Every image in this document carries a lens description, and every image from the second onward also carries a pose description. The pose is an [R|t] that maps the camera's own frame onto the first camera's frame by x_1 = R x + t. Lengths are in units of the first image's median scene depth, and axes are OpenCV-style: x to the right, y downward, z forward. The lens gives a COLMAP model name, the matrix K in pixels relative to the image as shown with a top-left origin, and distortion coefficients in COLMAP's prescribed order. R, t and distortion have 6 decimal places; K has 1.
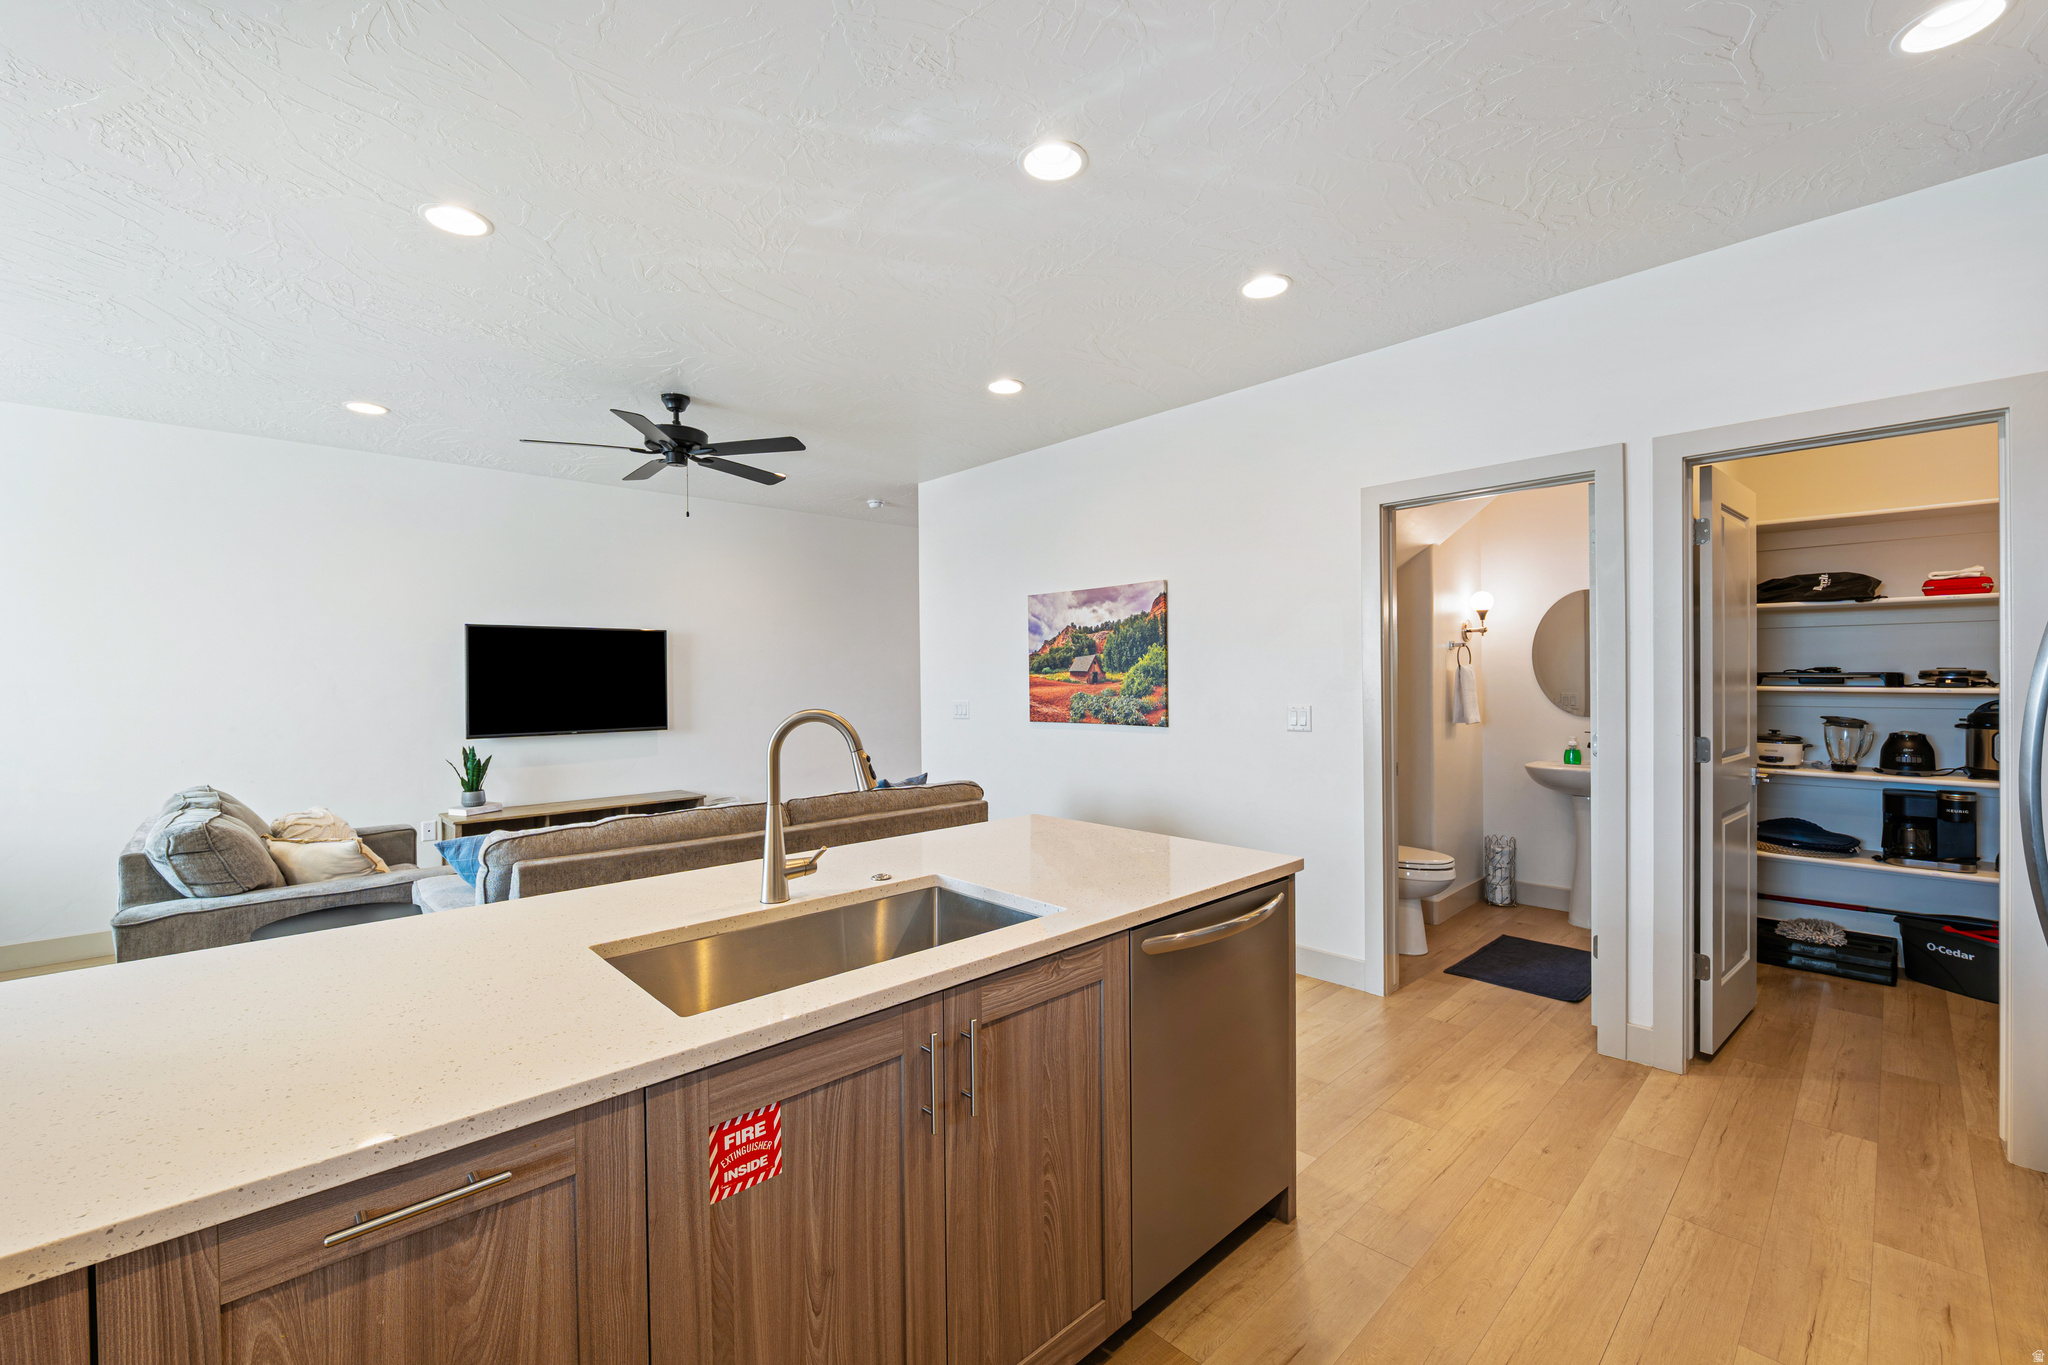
lens RADIAL K [[834.0, 0, 1029.2], [0, 834.0, 681.6], [0, 0, 1]] dist [-0.009286, 0.000615]
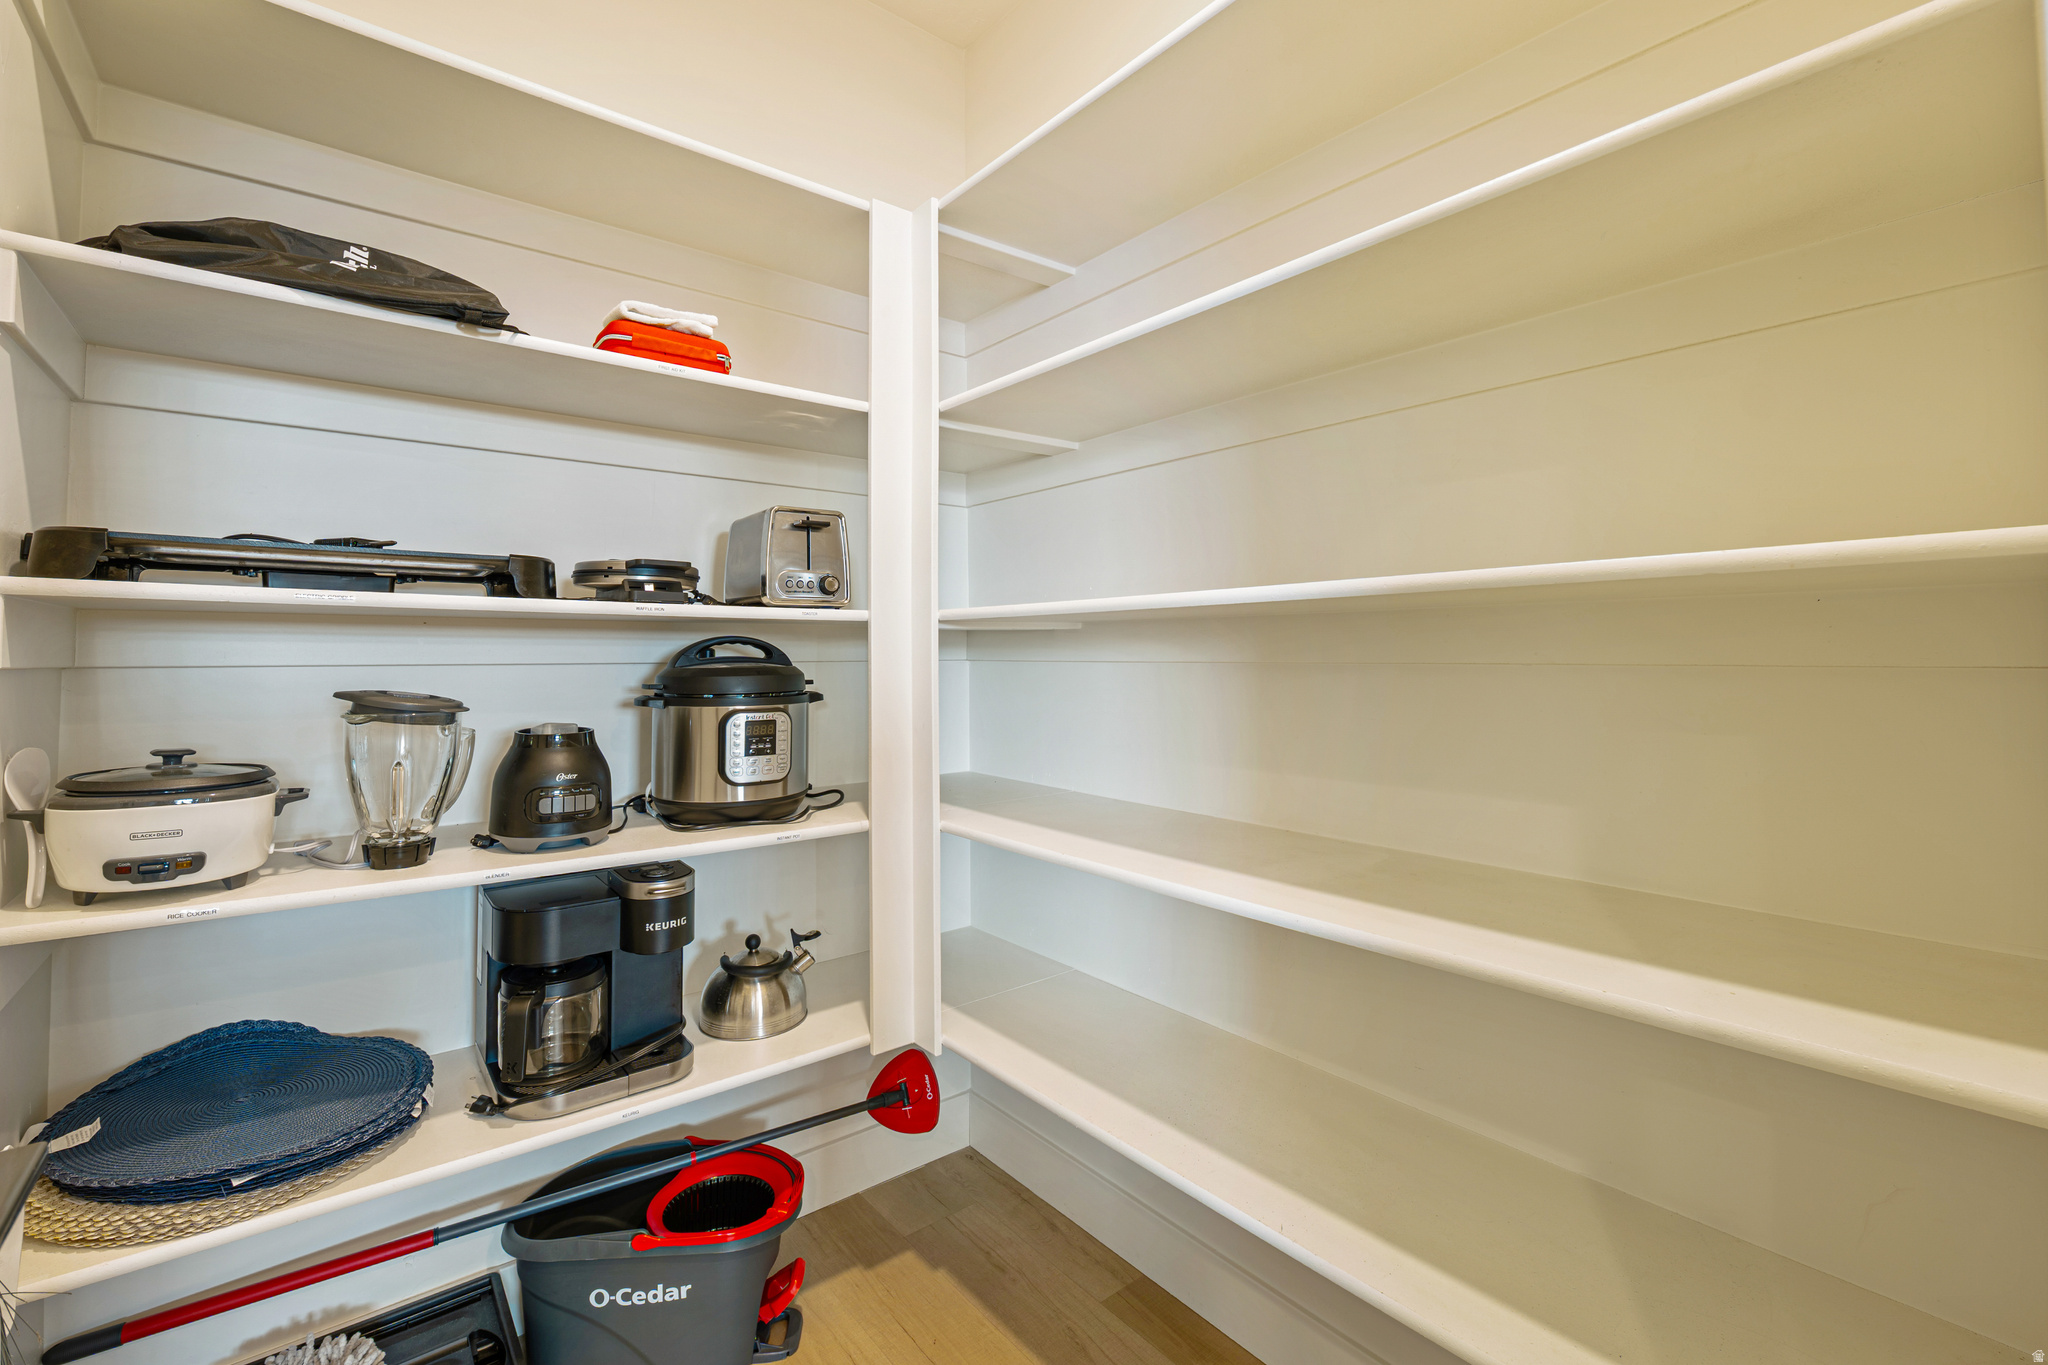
lens RADIAL K [[902.9, 0, 1041.7], [0, 902.9, 628.1], [0, 0, 1]] dist [0.001650, -0.000094]
pose [[0.098082, 0.022720, 0.994919, 0.649949], [0.000078, 0.999739, -0.022838, 0.025697], [-0.995178, 0.002318, 0.098054, 0.706875]]
